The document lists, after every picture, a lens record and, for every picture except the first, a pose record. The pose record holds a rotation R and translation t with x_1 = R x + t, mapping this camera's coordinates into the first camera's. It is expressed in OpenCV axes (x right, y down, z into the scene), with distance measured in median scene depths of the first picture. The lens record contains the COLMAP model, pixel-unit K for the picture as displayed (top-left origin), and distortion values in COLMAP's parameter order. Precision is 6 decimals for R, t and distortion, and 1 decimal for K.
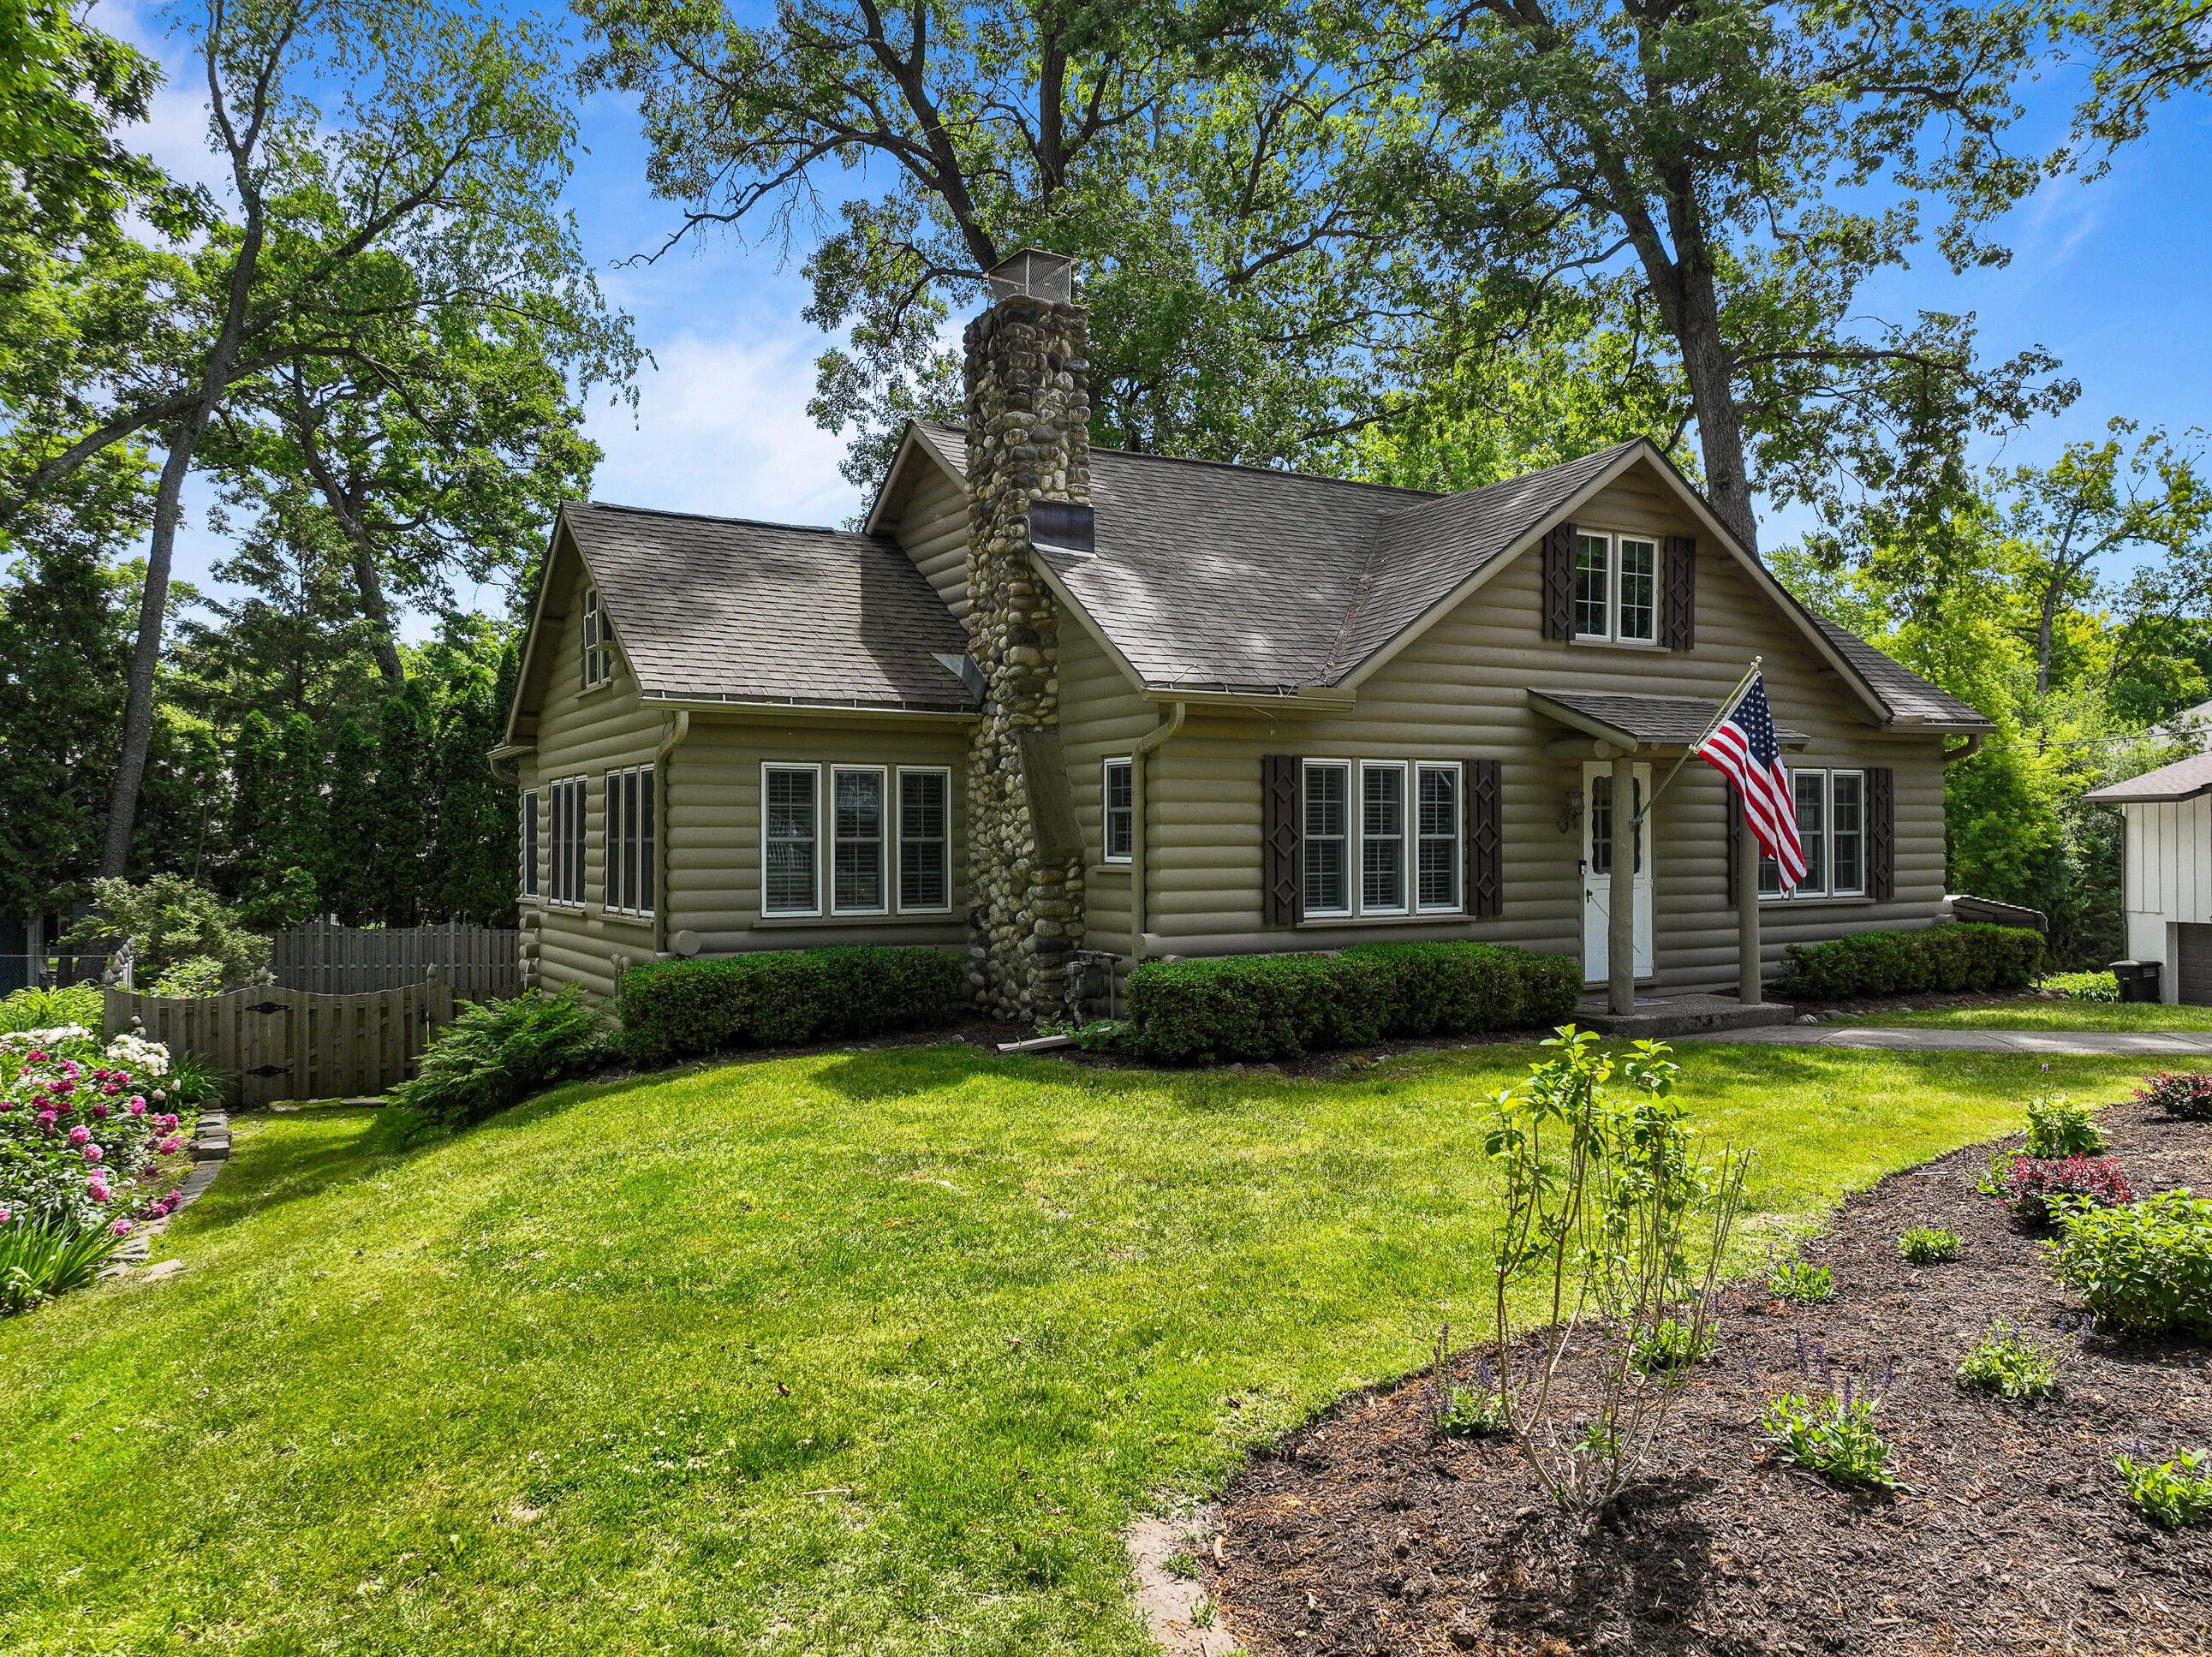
lens RADIAL K [[1632.4, 0, 1139.6], [0, 1632.4, 834.3], [0, 0, 1]] dist [0.001960, -0.009121]
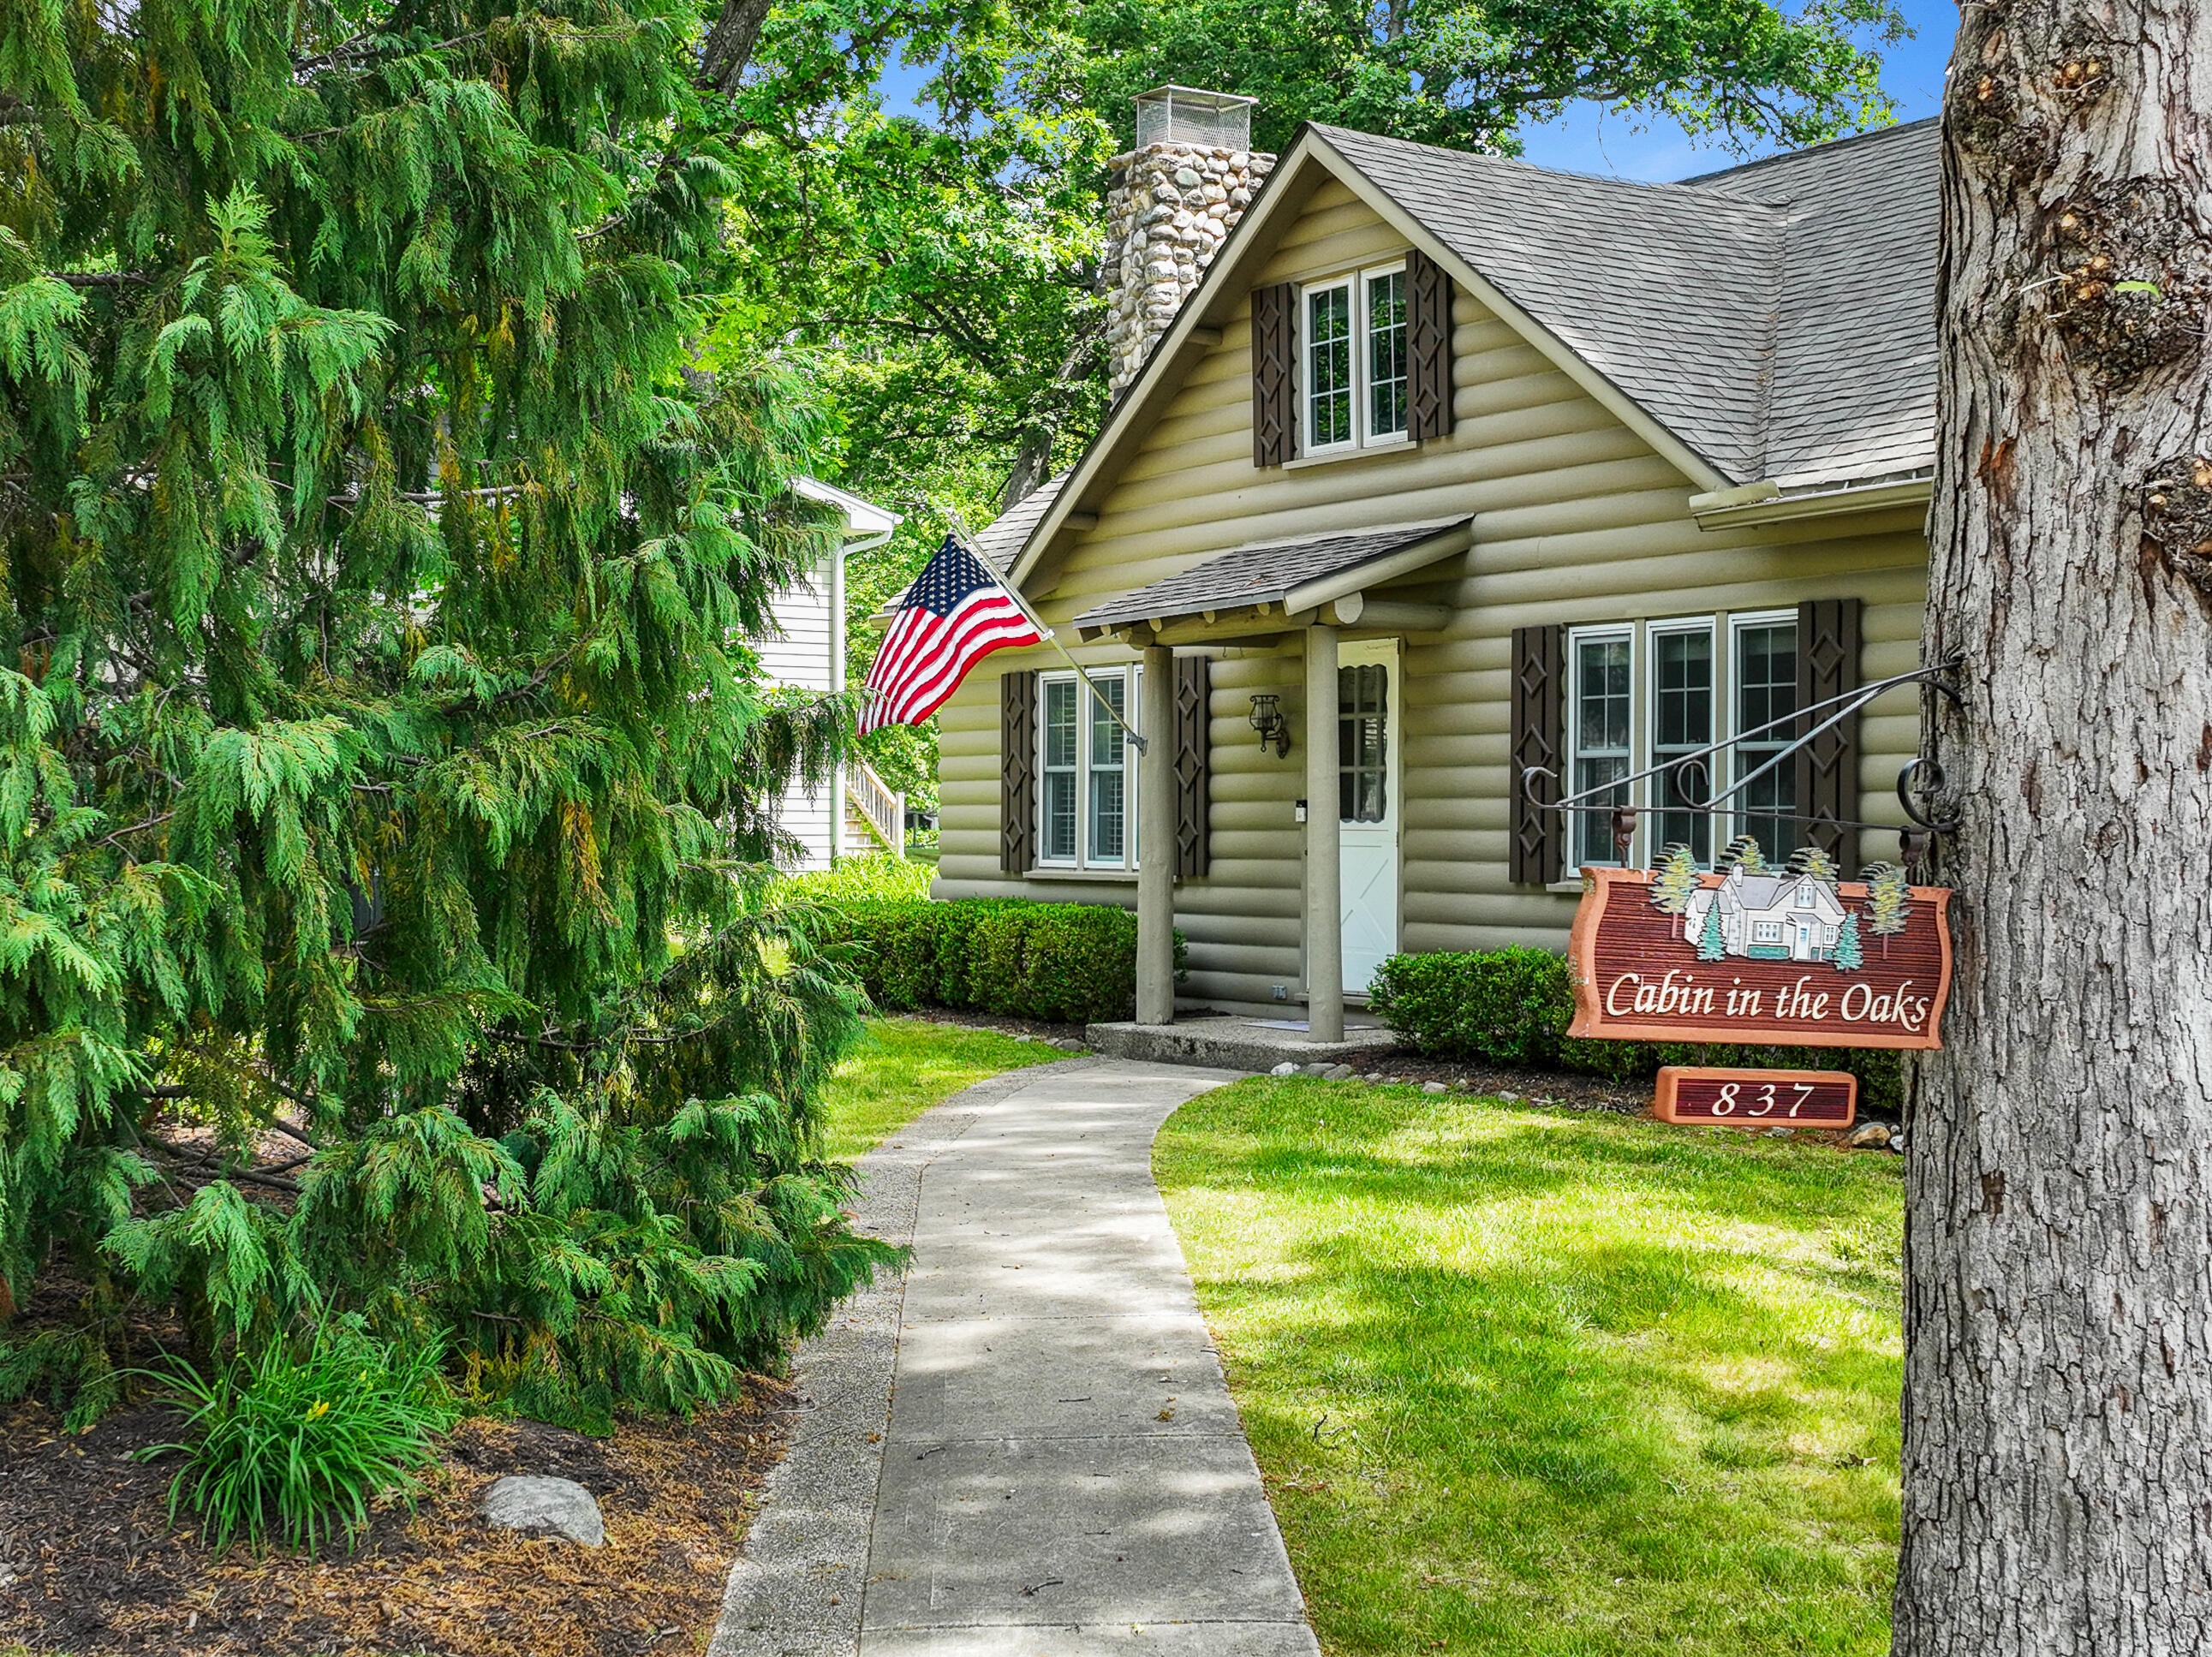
lens RADIAL K [[3131.5, 0, 1138.2], [0, 3131.5, 826.7], [0, 0, 1]] dist [0.031920, -0.033571]
pose [[0.027774, 0.006572, -0.999593, 1.475676], [0.000235, 0.999978, 0.006582, 0.018033], [0.999614, -0.000417, 0.027772, 0.881863]]
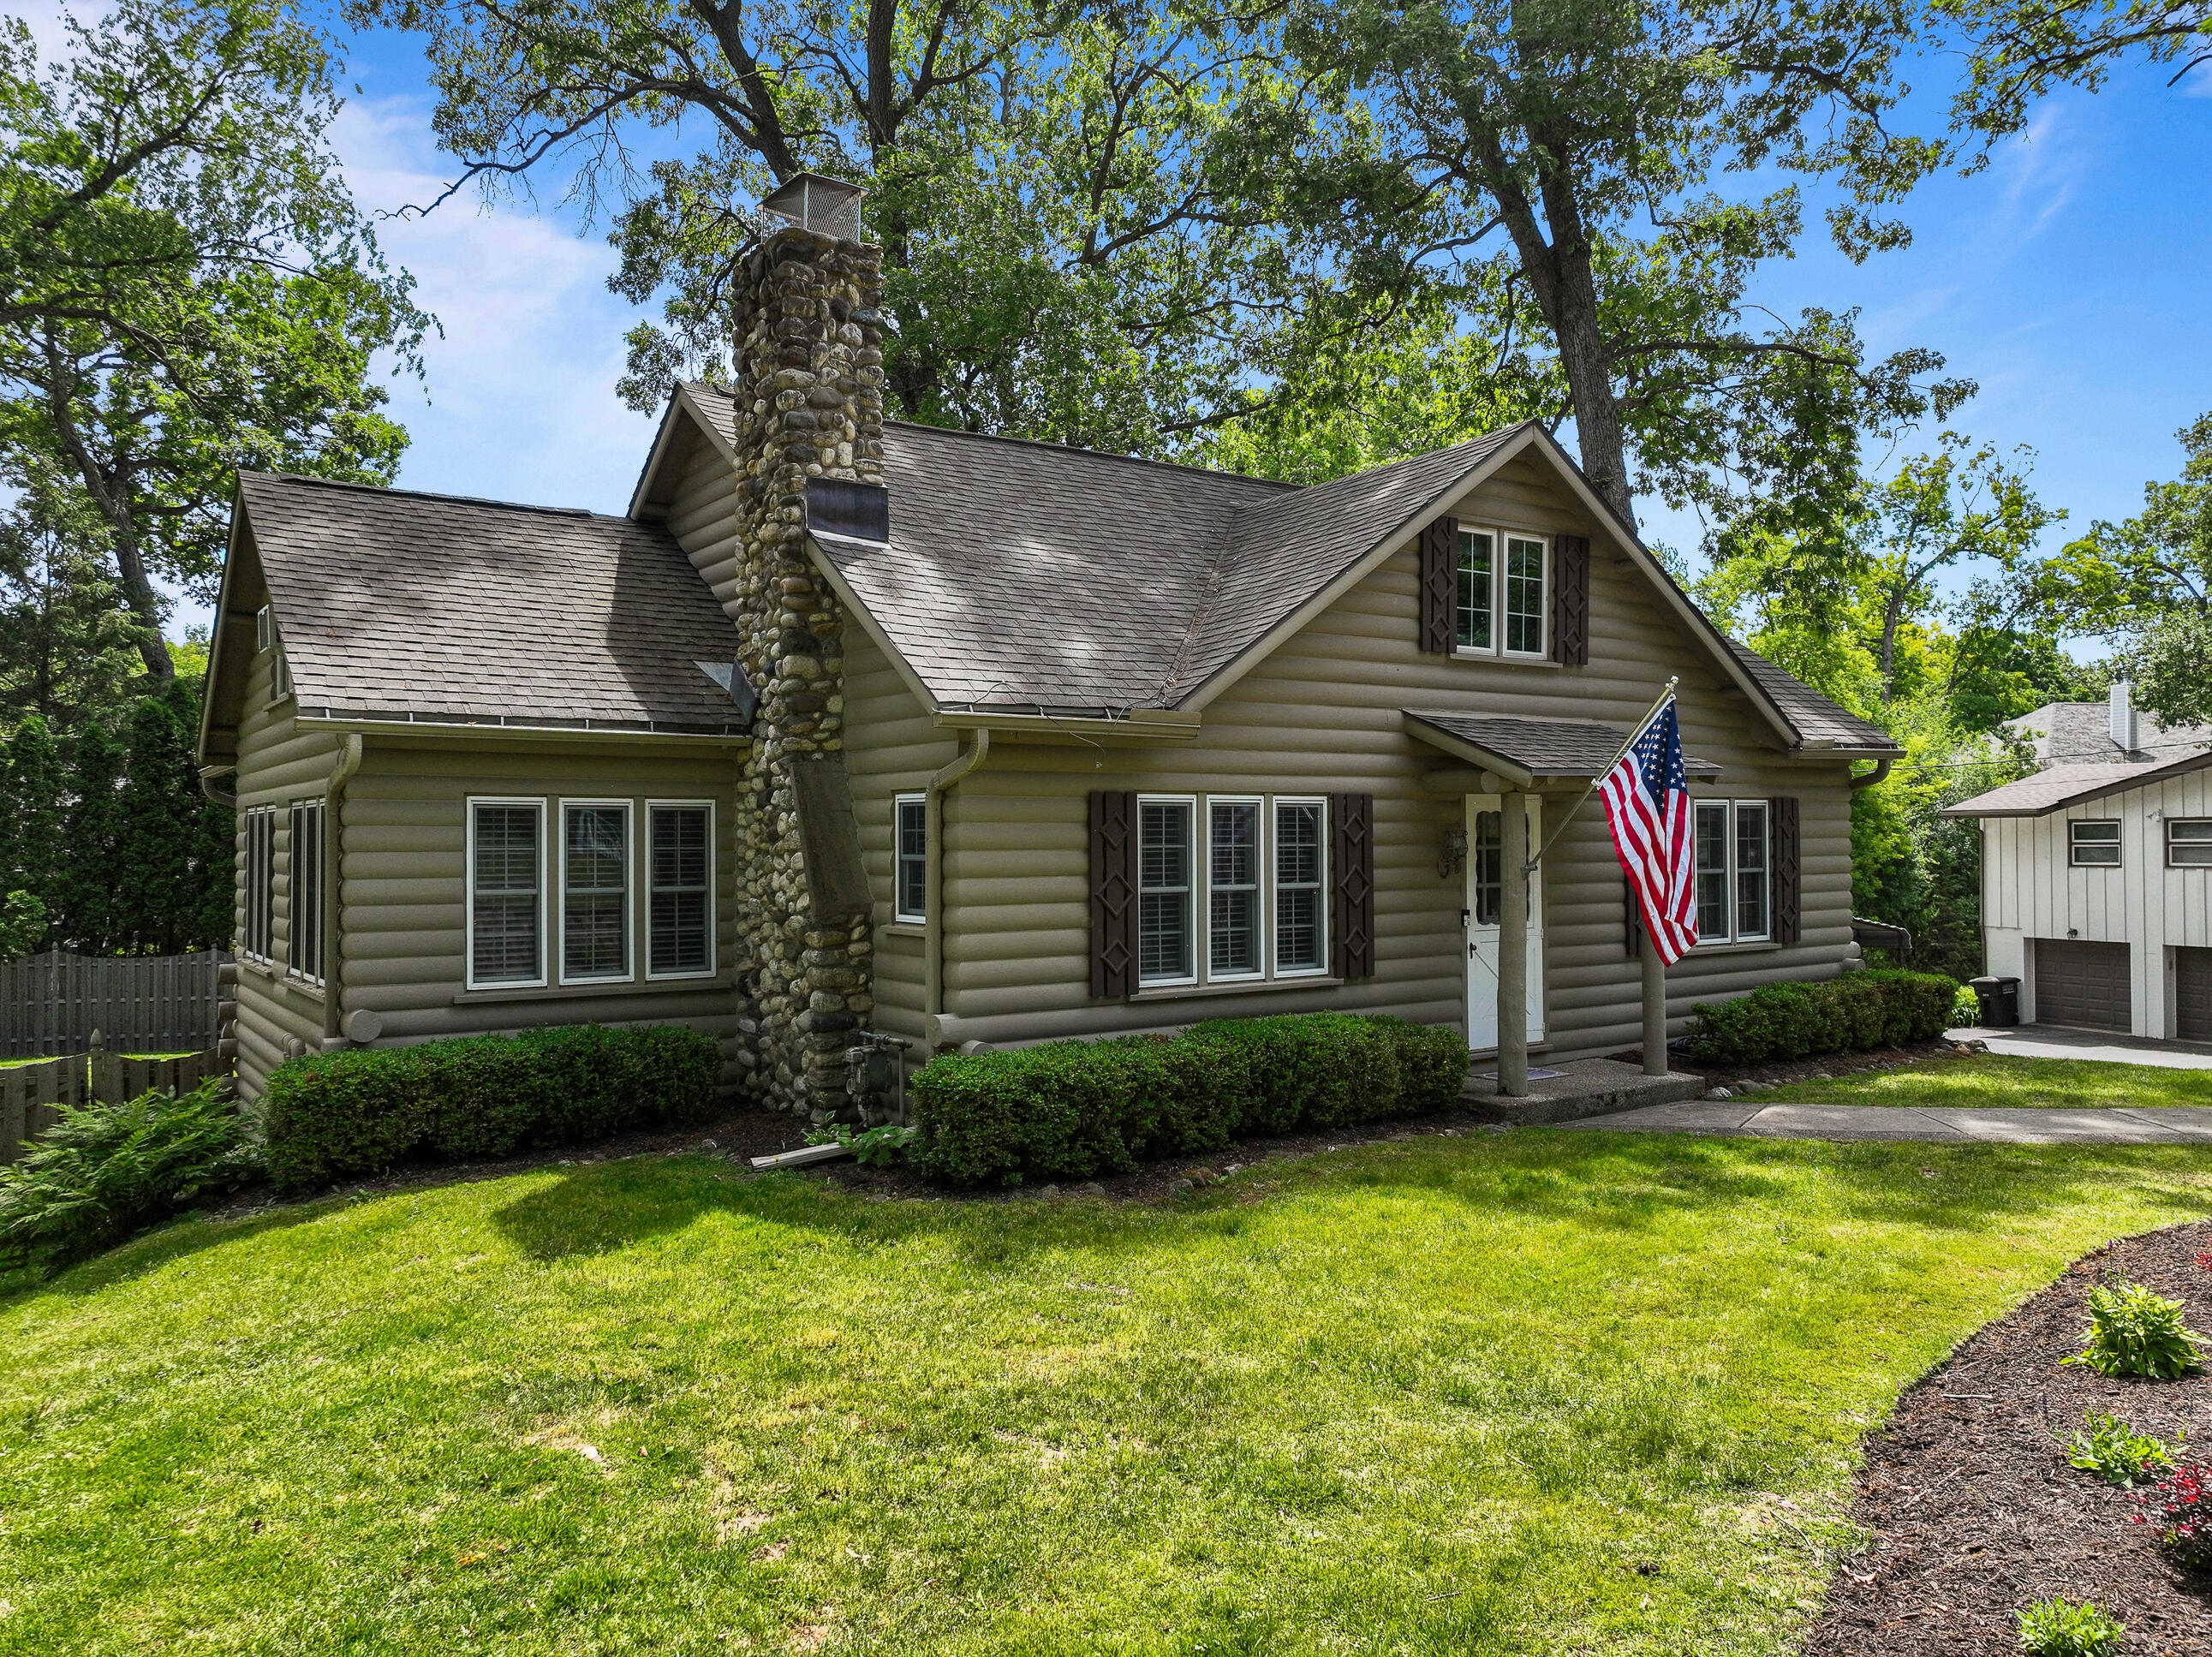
lens RADIAL K [[1613.2, 0, 1141.1], [0, 1613.2, 823.2], [0, 0, 1]] dist [-0.002455, 0.031080]
pose [[0.996430, 0.000147, 0.084418, 0.028733], [0.000397, 0.999979, -0.006422, -0.023398], [-0.084417, 0.006433, 0.996410, 0.163671]]
